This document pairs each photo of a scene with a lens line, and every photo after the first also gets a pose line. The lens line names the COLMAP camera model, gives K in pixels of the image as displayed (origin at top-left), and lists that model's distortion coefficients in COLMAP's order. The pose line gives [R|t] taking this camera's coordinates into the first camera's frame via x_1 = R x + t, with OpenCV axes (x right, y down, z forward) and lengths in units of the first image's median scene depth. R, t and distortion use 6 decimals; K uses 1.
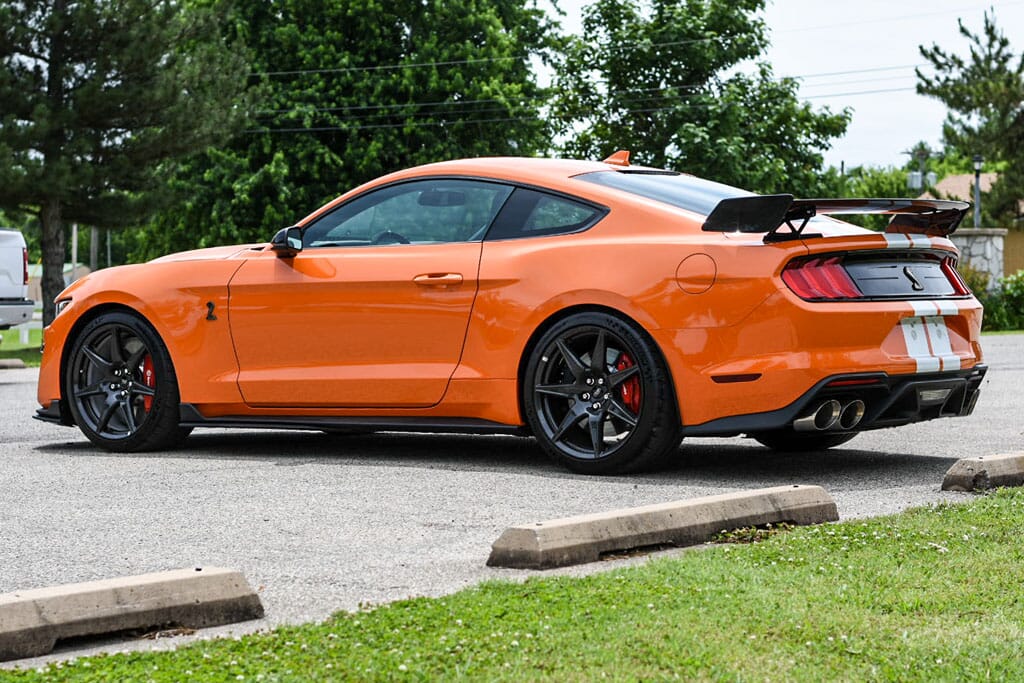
lens RADIAL K [[2536.7, 0, 512.0], [0, 2536.7, 341.5], [0, 0, 1]] dist [-0.047909, -0.719632]
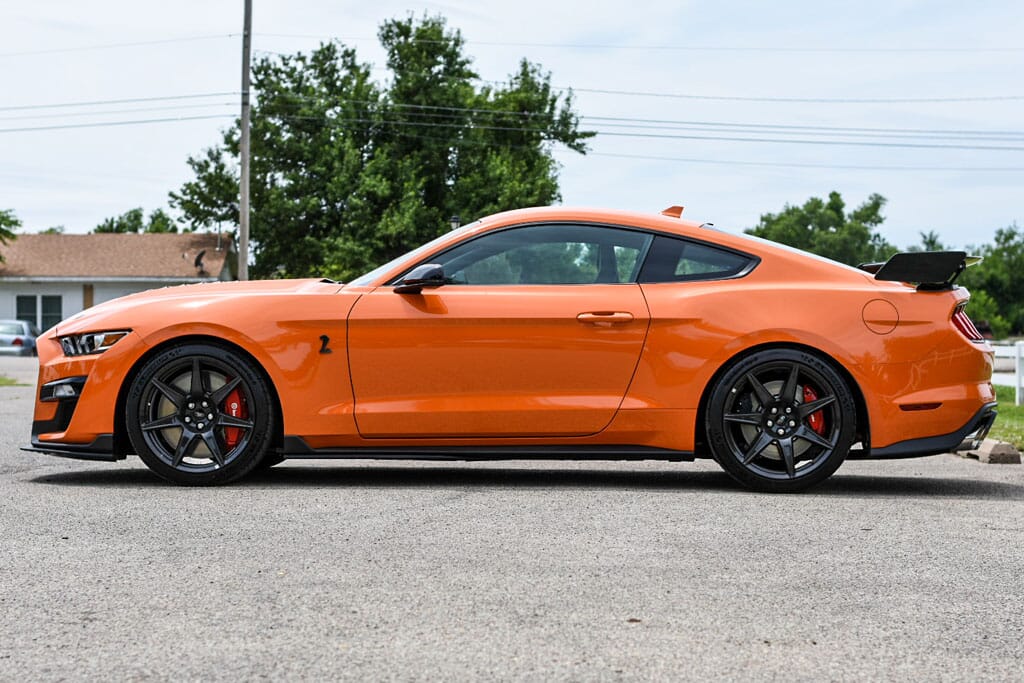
lens RADIAL K [[2536.7, 0, 512.0], [0, 2536.7, 341.5], [0, 0, 1]] dist [-0.047909, -0.719632]
pose [[0.830835, 0.018092, 0.556224, -0.675819], [-0.002662, 0.999589, -0.028536, 0.017112], [-0.556512, 0.022228, 0.830542, 0.124659]]
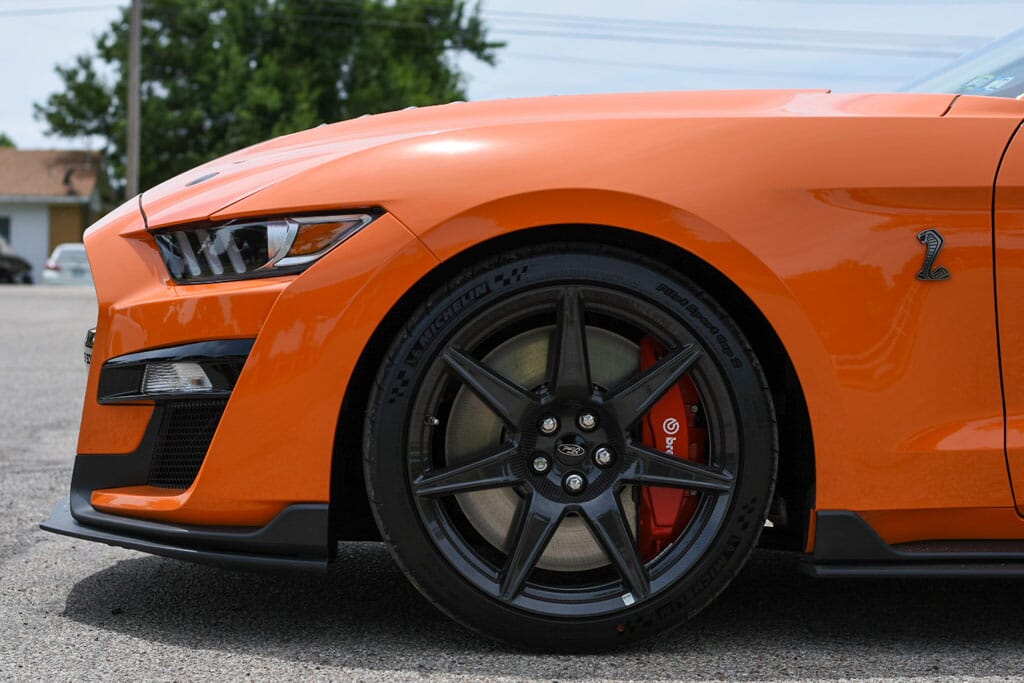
lens RADIAL K [[2536.7, 0, 512.0], [0, 2536.7, 341.5], [0, 0, 1]] dist [-0.047909, -0.719632]
pose [[0.794488, 0.008763, 0.607216, -0.419148], [-0.009679, 0.999952, -0.001767, 0.001679], [-0.607202, -0.004473, 0.794535, 0.814972]]
